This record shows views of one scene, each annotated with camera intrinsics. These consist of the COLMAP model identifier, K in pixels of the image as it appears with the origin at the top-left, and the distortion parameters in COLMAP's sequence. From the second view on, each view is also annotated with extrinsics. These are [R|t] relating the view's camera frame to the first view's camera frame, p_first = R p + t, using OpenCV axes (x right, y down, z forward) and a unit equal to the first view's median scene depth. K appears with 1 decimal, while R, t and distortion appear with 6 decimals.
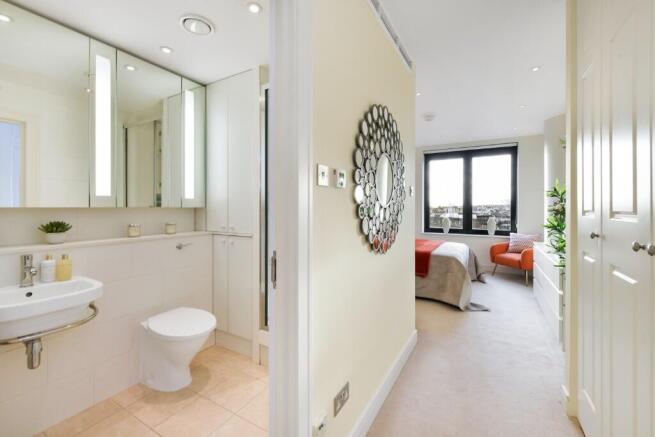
lens RADIAL K [[277.5, 0, 328.0], [0, 277.5, 208.0], [0, 0, 1]] dist [-0.000035, -0.000087]
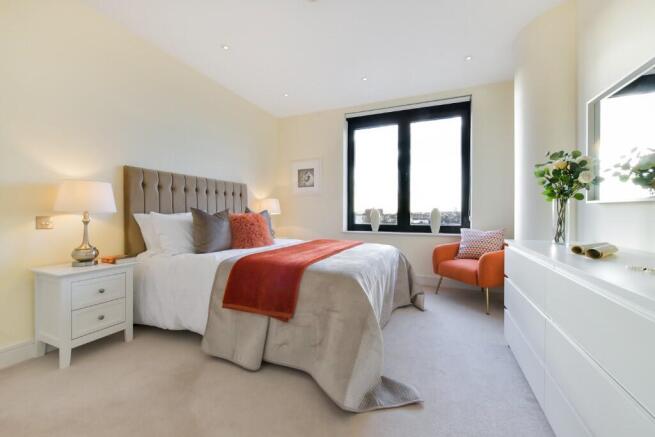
lens RADIAL K [[263.0, 0, 327.8], [0, 263.0, 215.0], [0, 0, 1]] dist [-0.001862, -0.000007]
pose [[0.991987, -0.001030, 0.126335, 0.270281], [0.001019, 0.999999, 0.000151, 0.059620], [-0.126335, -0.000021, 0.991988, 0.431058]]
